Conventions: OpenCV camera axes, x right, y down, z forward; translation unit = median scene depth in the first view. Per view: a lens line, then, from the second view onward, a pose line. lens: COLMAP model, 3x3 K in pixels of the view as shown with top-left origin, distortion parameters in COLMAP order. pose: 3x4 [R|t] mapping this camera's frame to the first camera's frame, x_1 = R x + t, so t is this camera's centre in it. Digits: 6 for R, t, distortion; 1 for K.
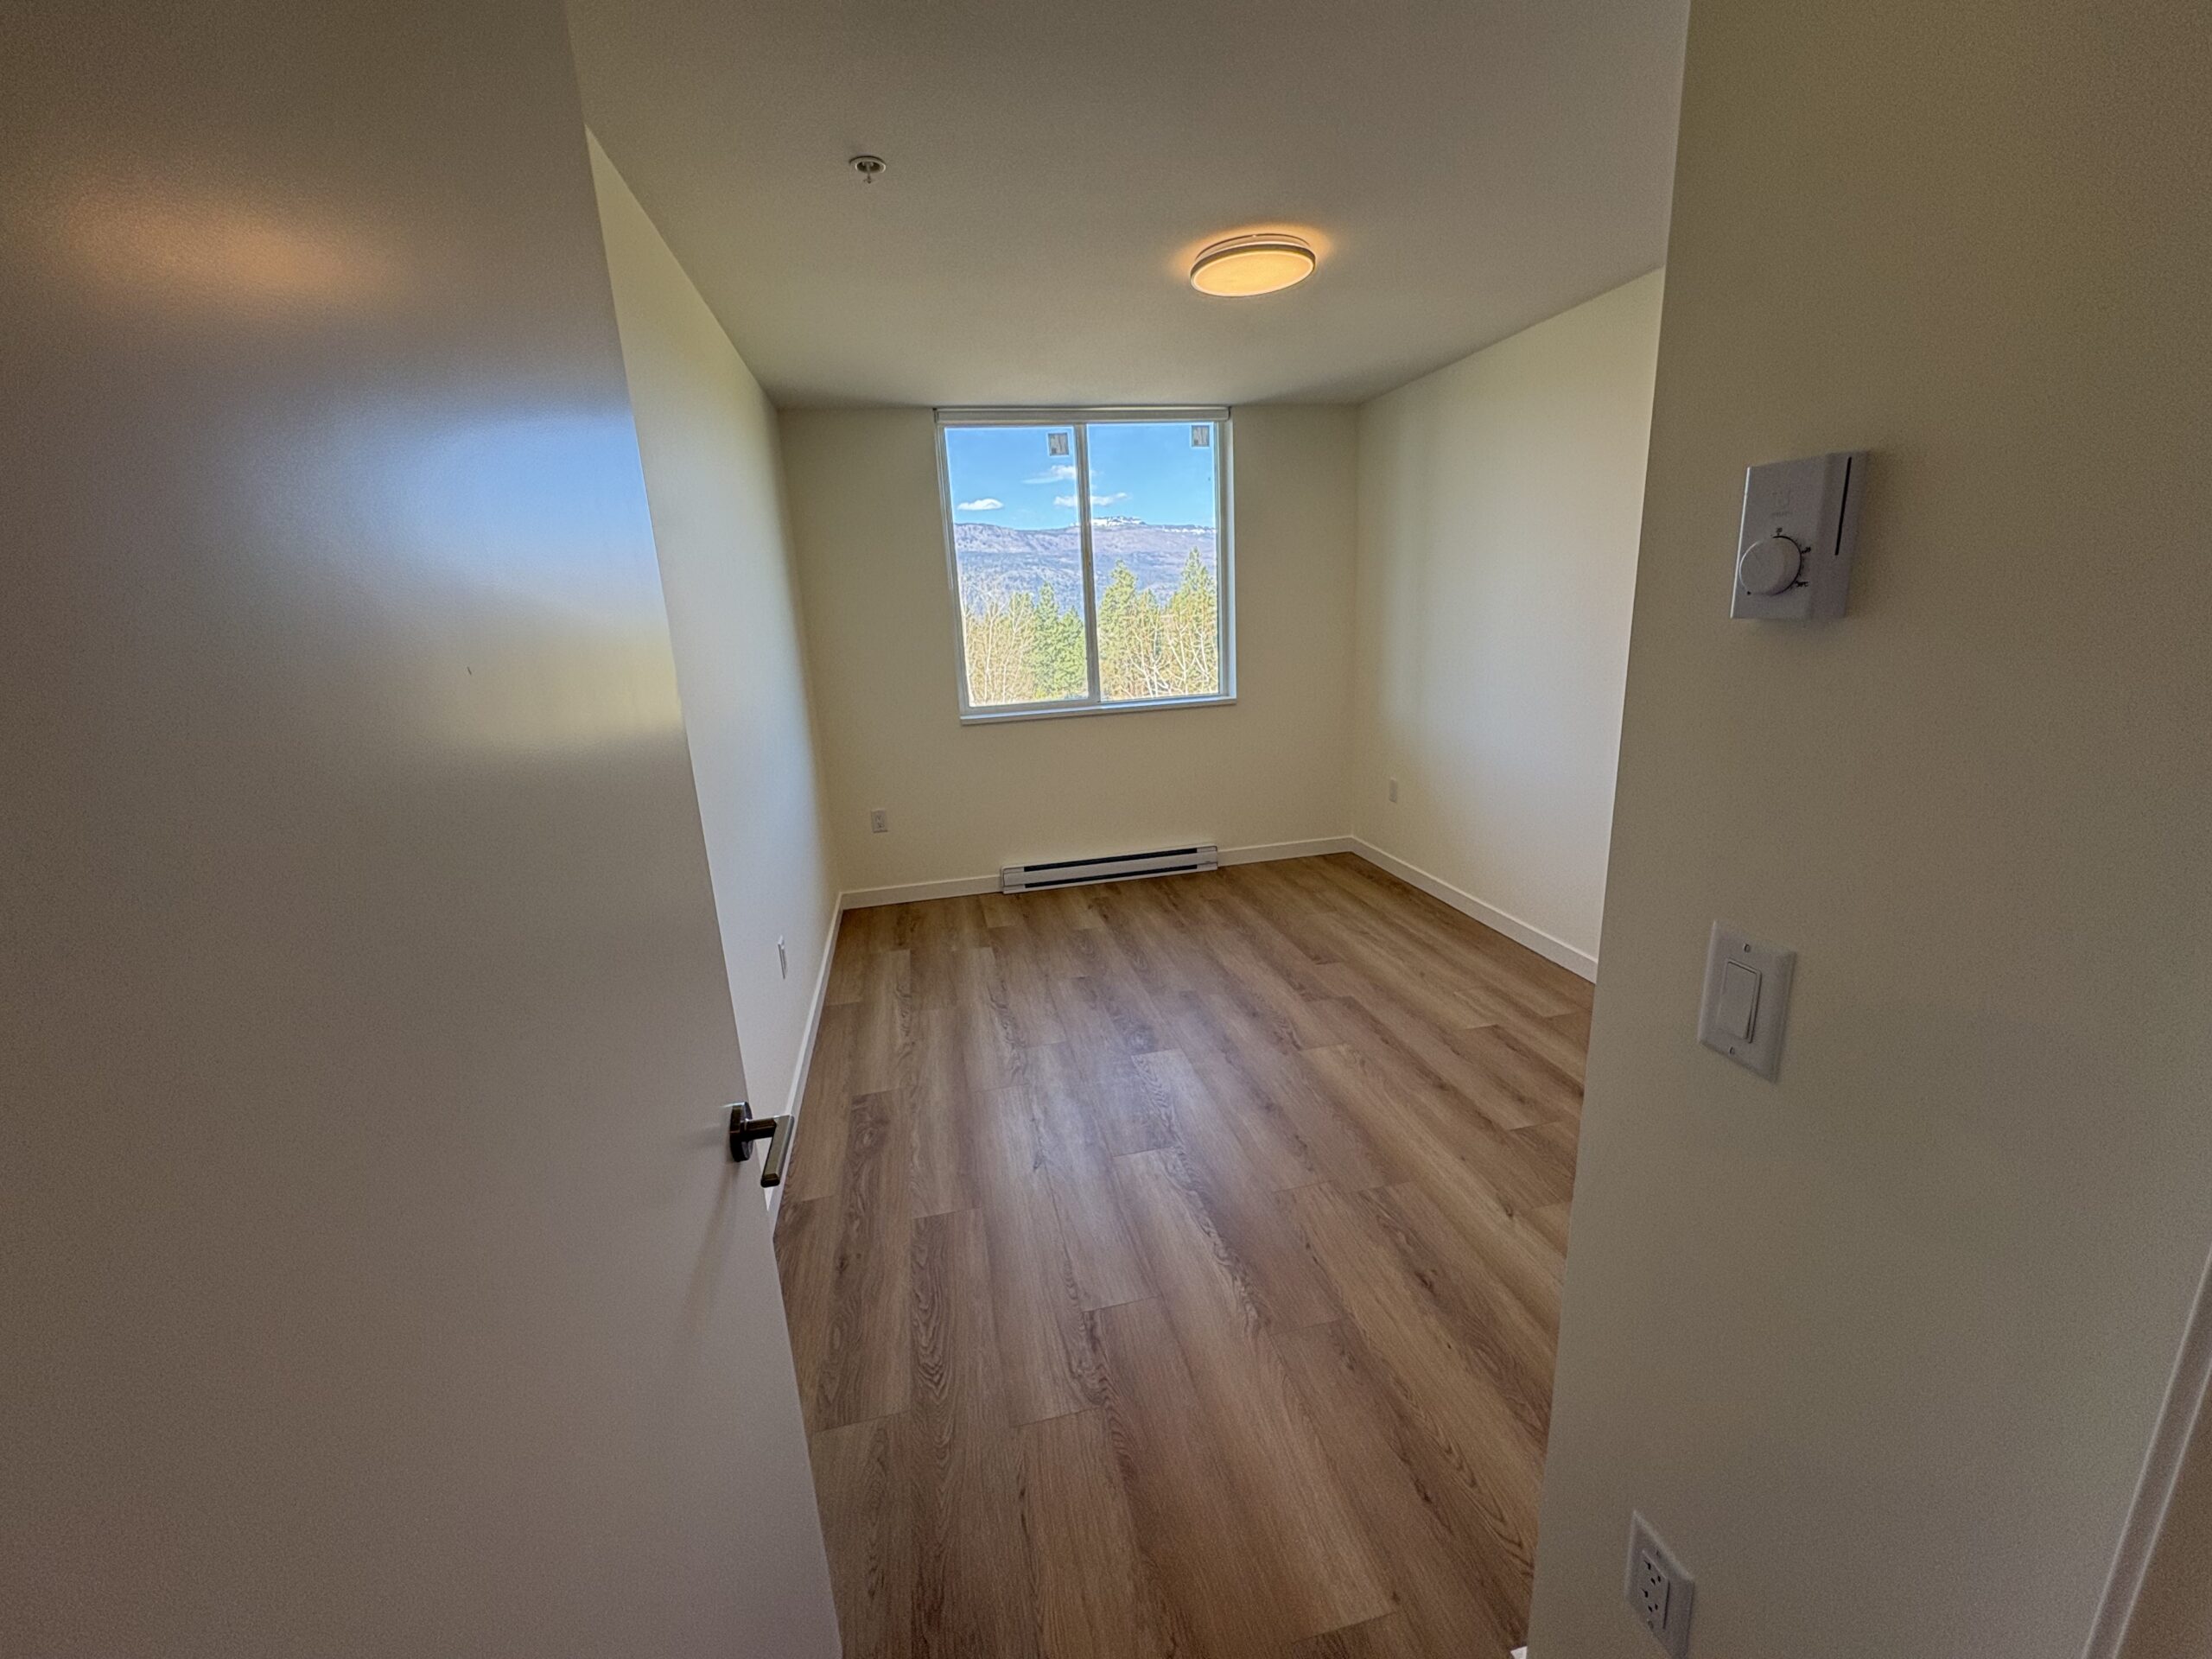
lens RADIAL K [[882.3, 0, 1089.3], [0, 882.3, 825.5], [0, 0, 1]] dist [-0.001075, -0.000183]
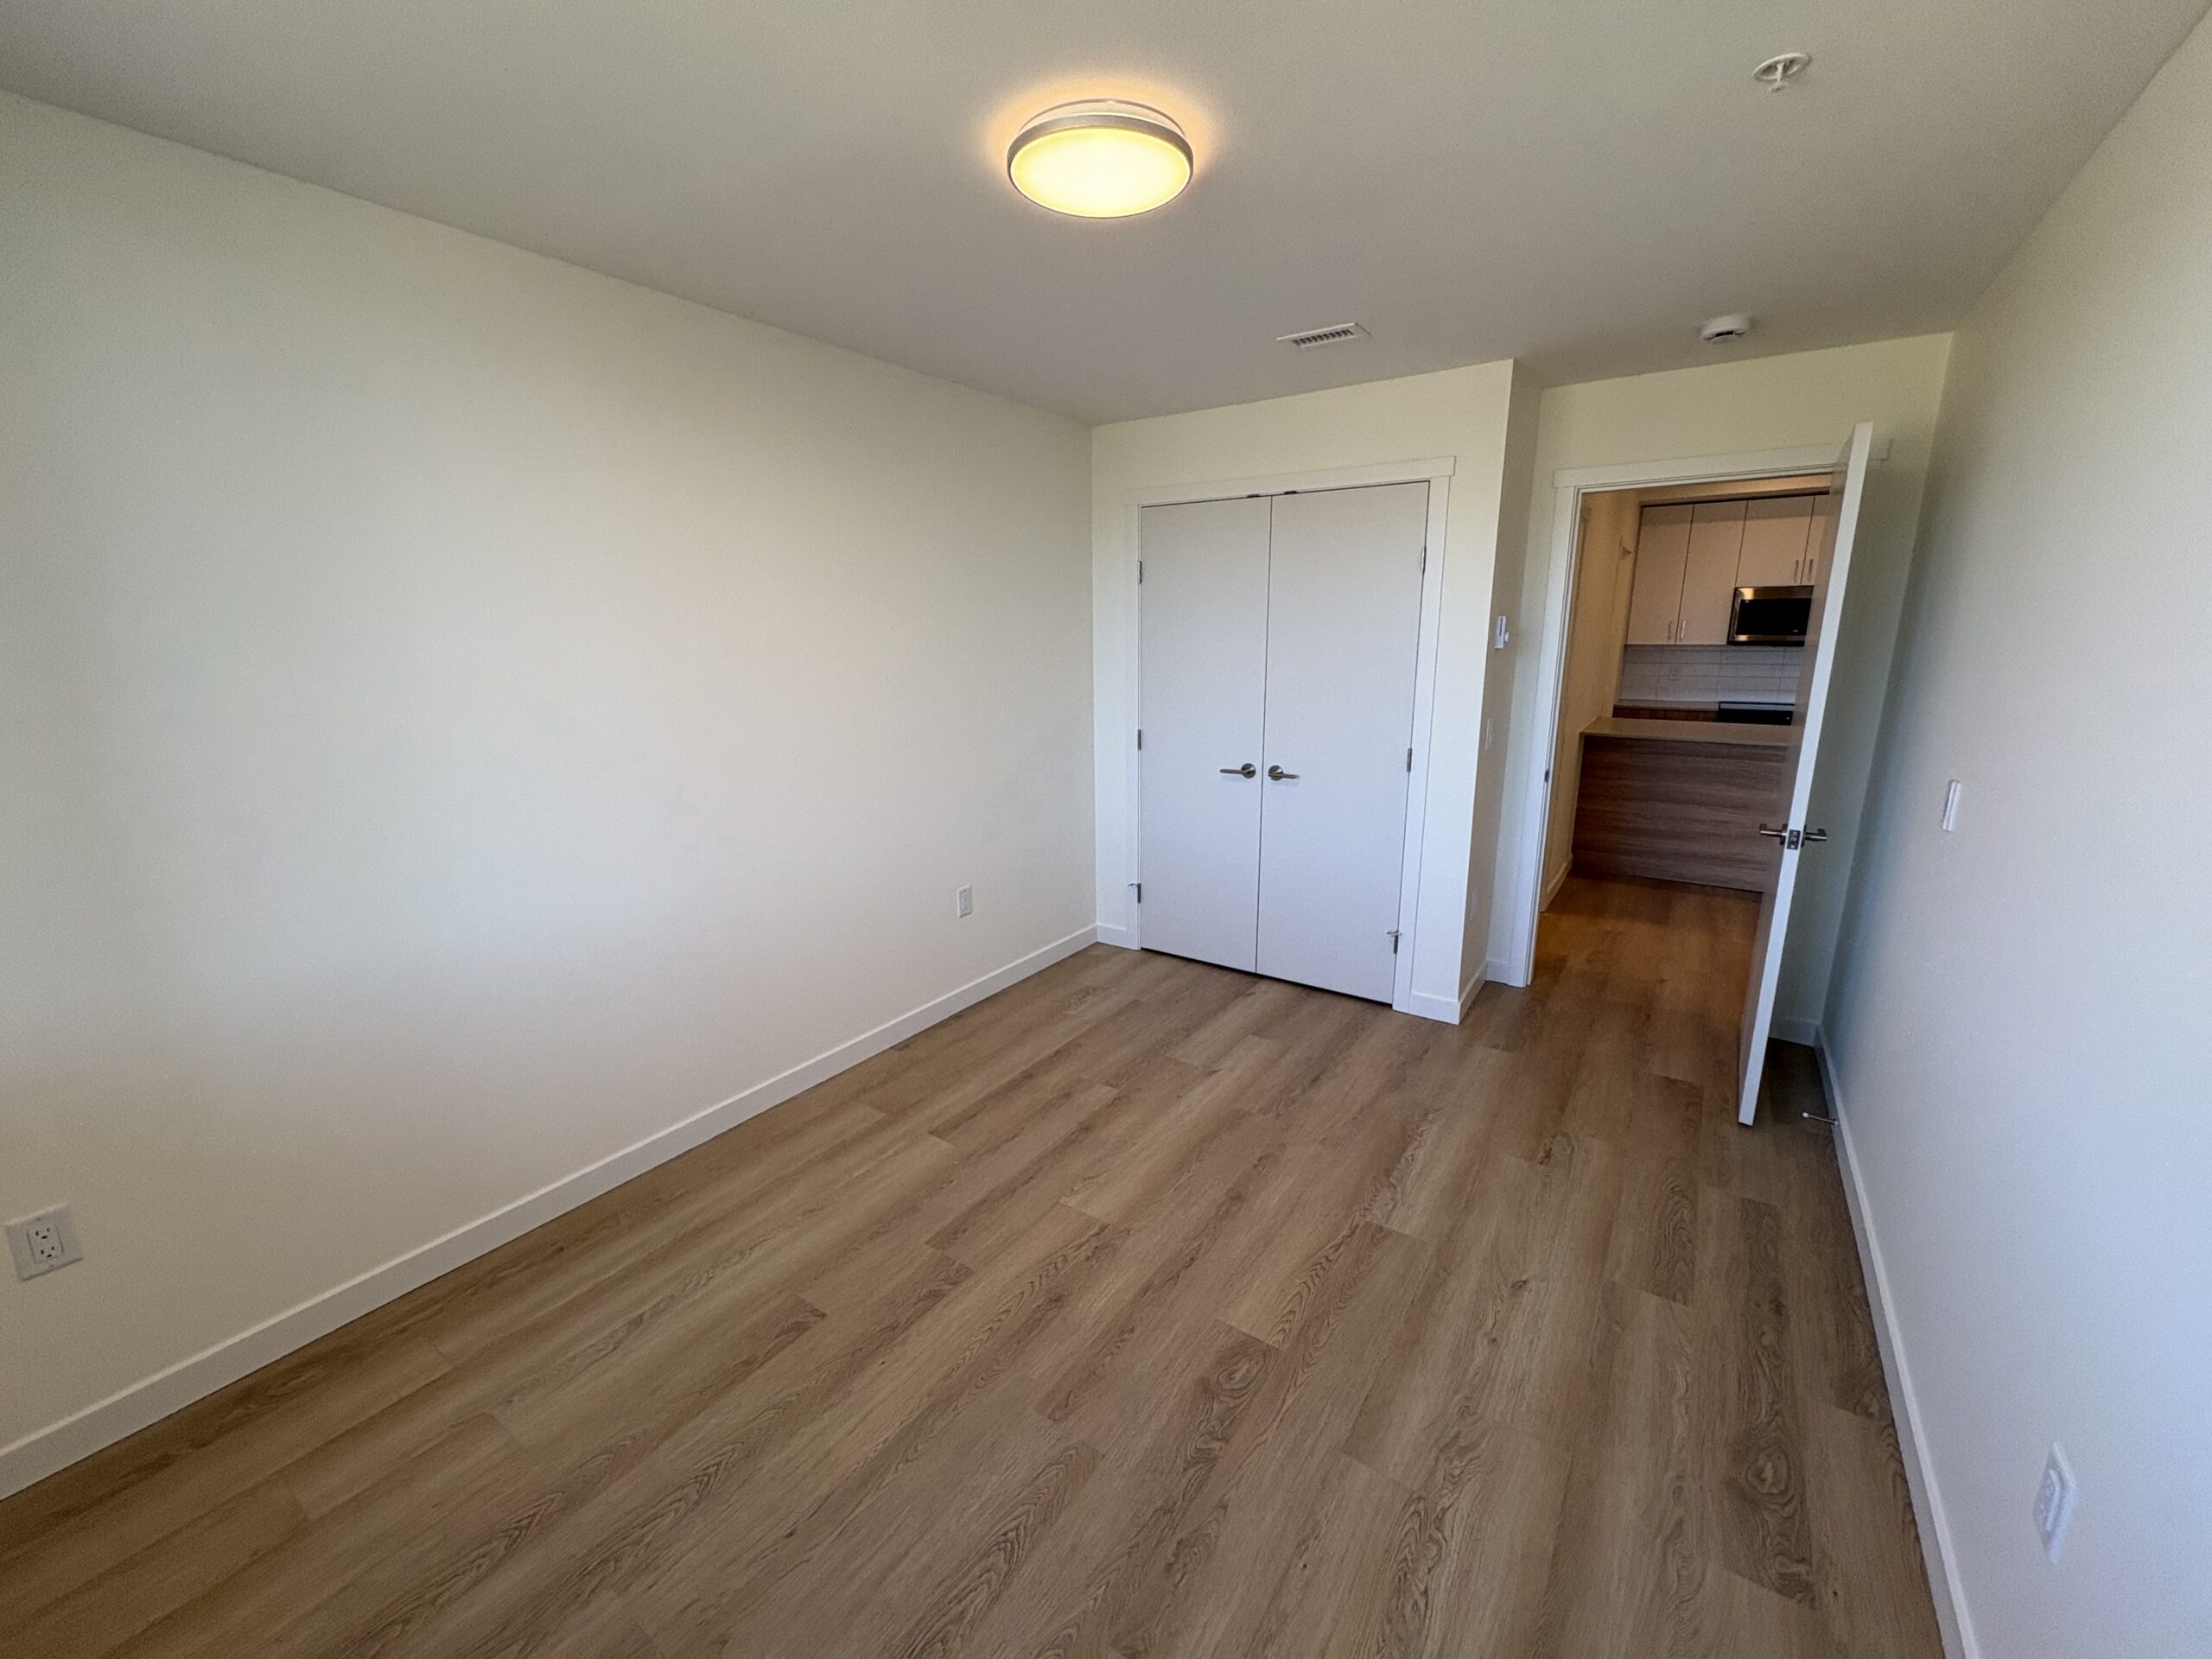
lens RADIAL K [[882.3, 0, 1105.3], [0, 882.3, 821.4], [0, 0, 1]] dist [-0.001075, -0.000183]
pose [[-0.698560, -0.099542, 0.708594, -0.260139], [0.216807, 0.914282, 0.342174, -0.318737], [-0.681915, 0.392657, -0.617100, 1.240100]]
